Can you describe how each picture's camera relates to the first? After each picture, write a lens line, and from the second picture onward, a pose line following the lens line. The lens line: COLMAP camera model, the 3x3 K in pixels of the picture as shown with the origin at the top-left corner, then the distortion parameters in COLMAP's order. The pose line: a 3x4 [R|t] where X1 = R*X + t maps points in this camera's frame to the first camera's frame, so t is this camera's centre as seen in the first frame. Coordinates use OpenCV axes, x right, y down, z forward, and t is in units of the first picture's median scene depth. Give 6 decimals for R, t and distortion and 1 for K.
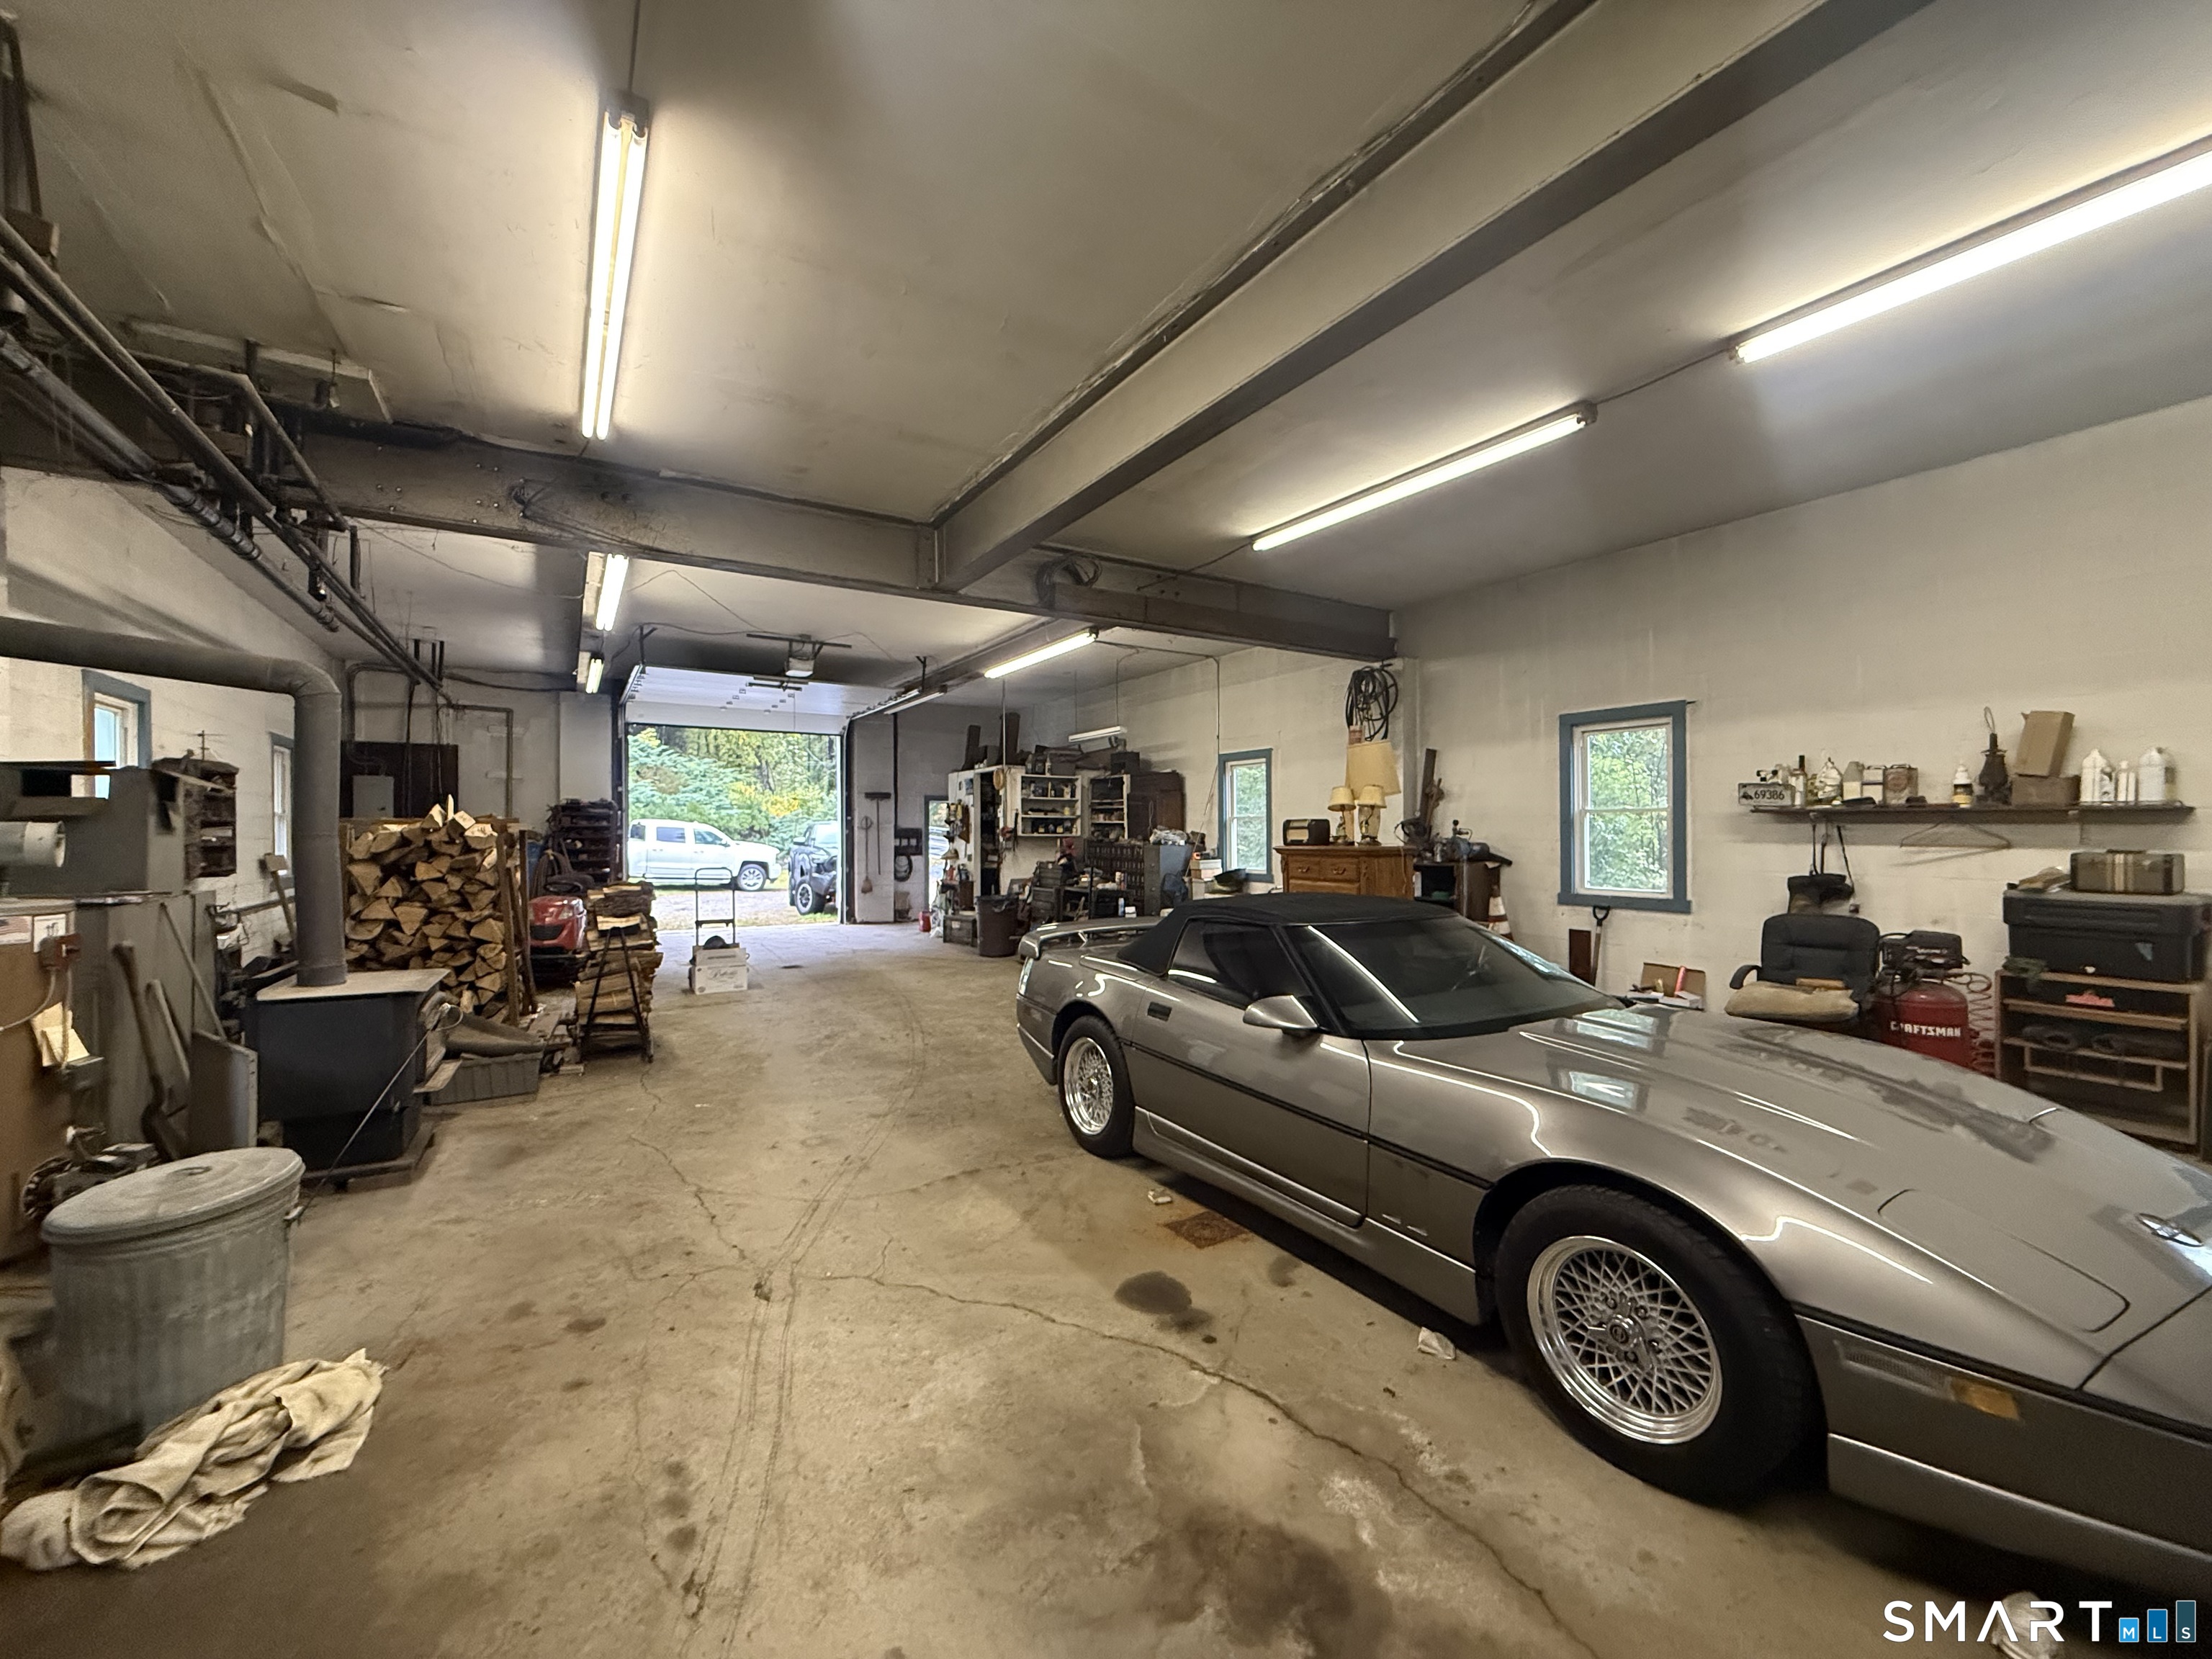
lens RADIAL K [[880.8, 0, 1099.3], [0, 880.8, 831.3], [0, 0, 1]] dist [0.000364, 0.000153]
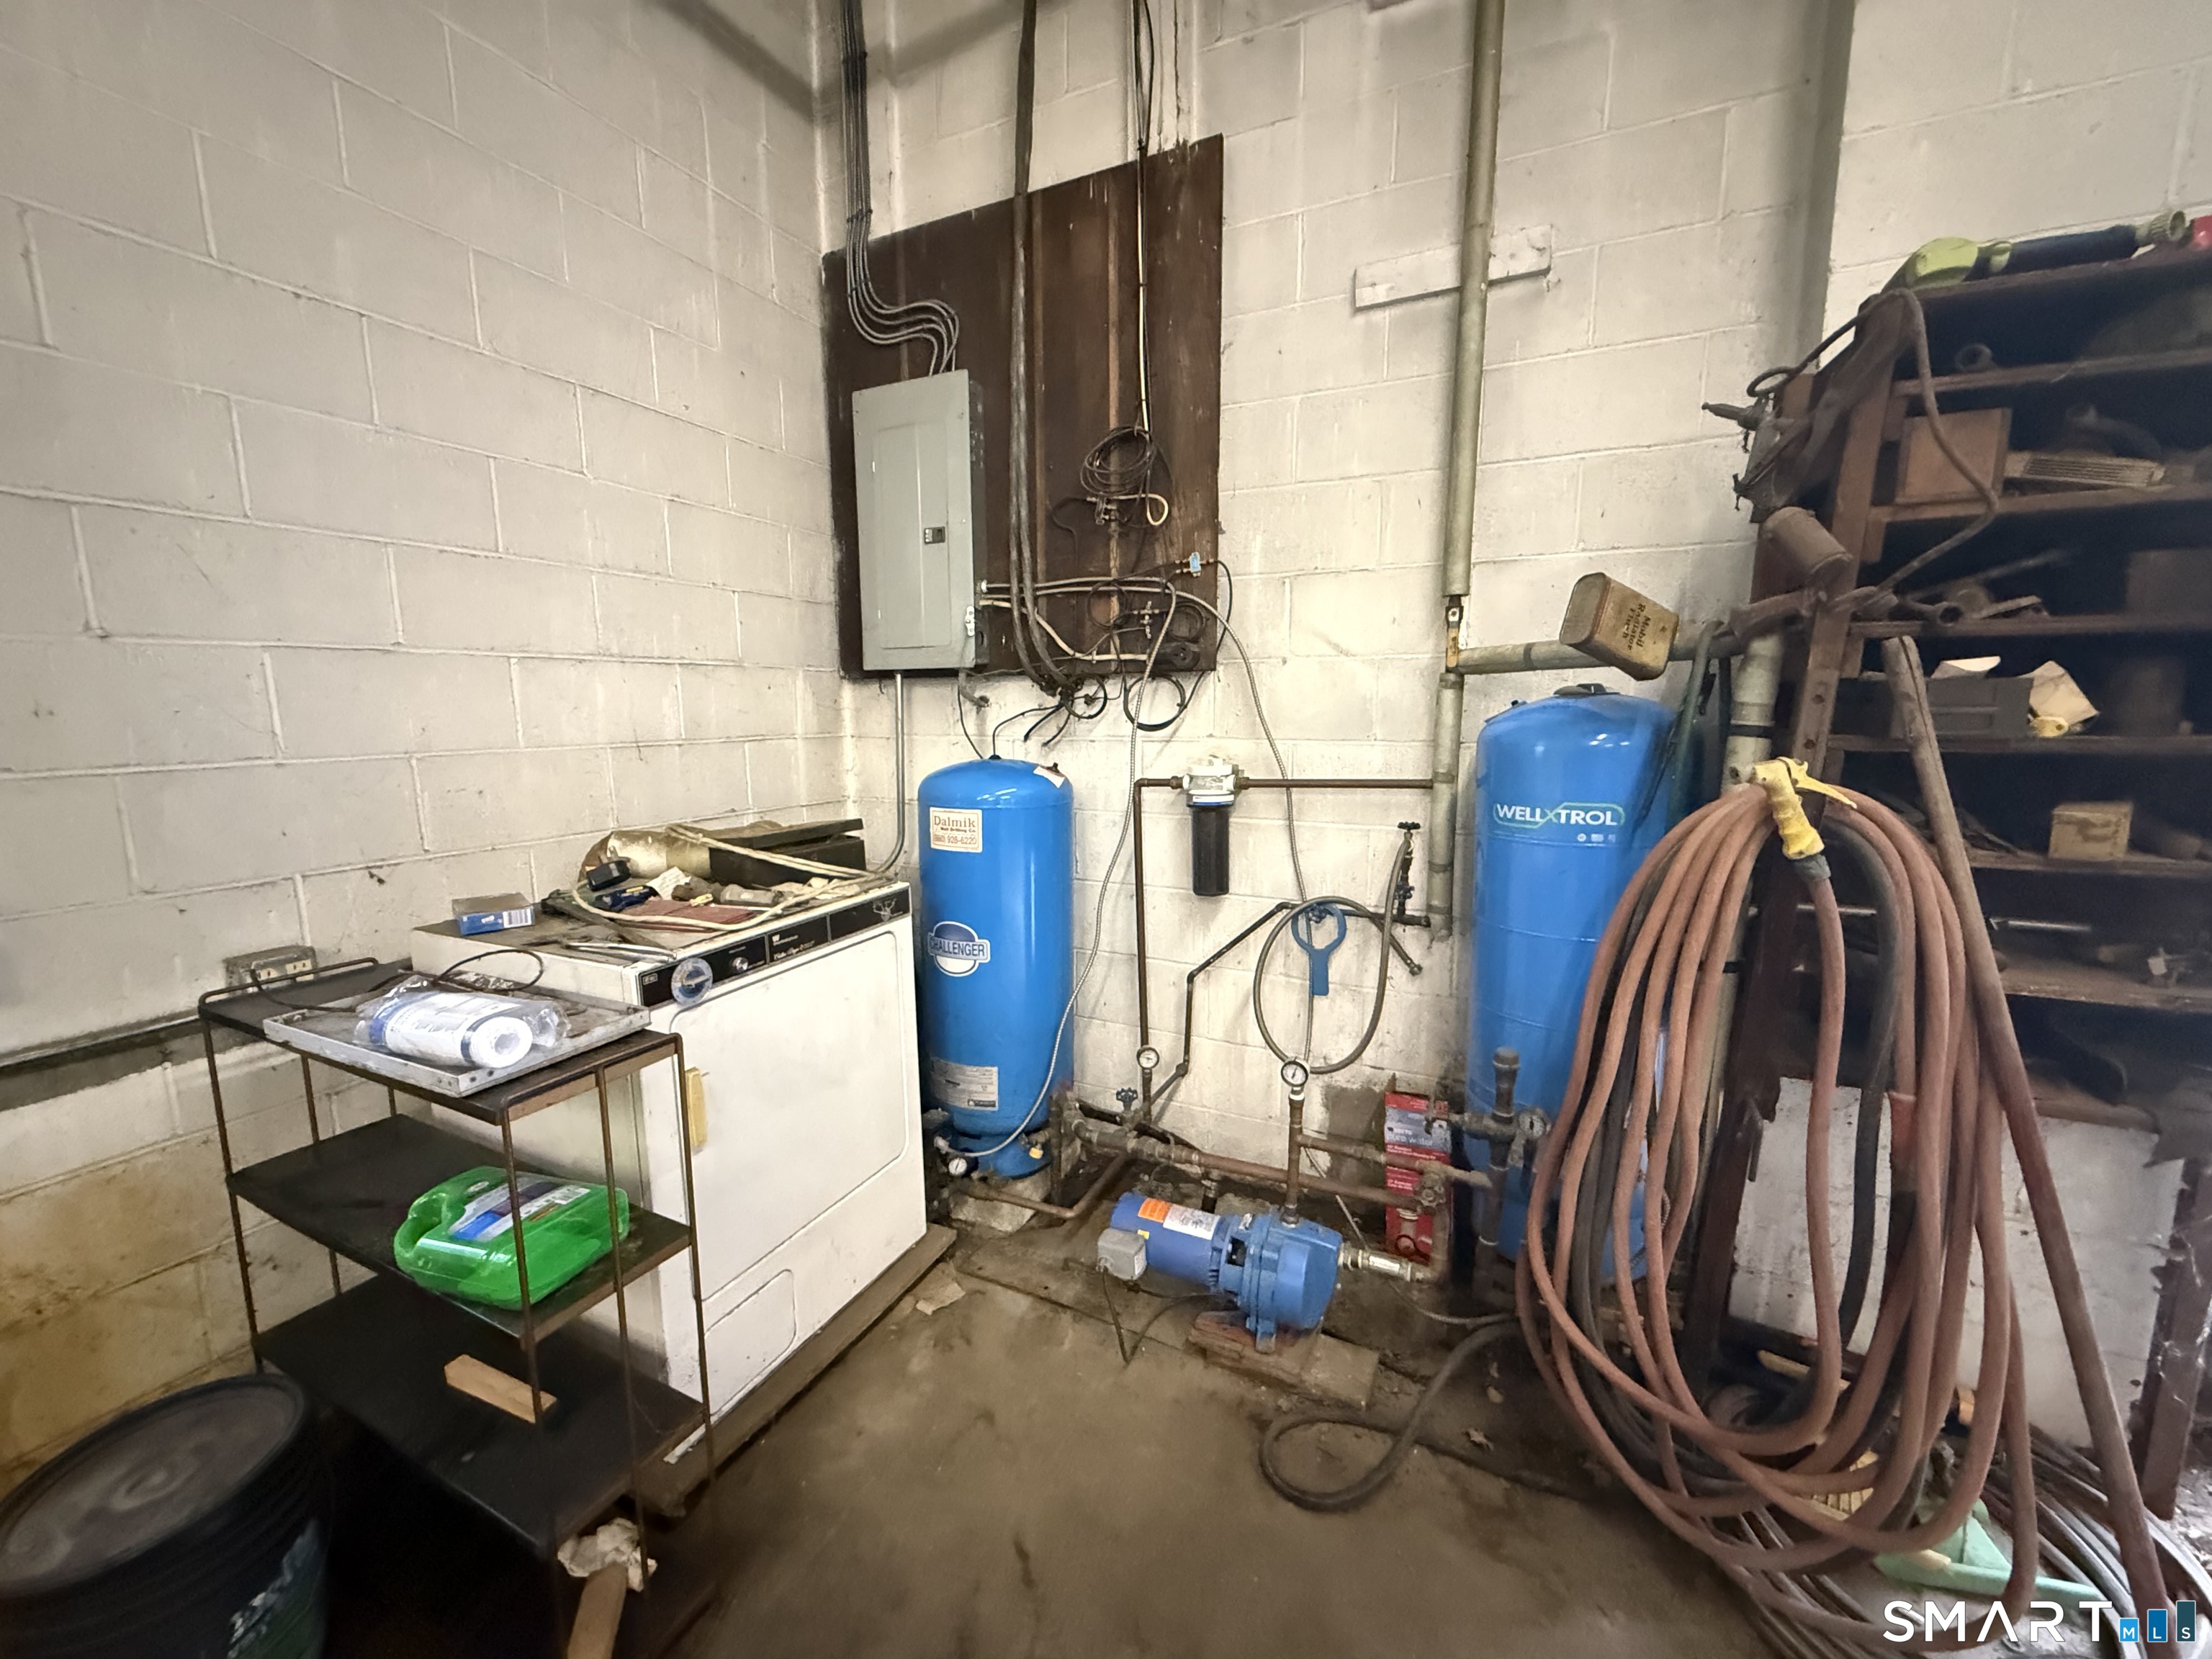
lens RADIAL K [[880.8, 0, 1099.3], [0, 880.8, 831.3], [0, 0, 1]] dist [0.000364, 0.000153]
pose [[0.538387, 0.118600, -0.834310, -0.569325], [0.007604, 0.989323, 0.145542, 0.014101], [0.842664, -0.084702, 0.531737, 0.862679]]
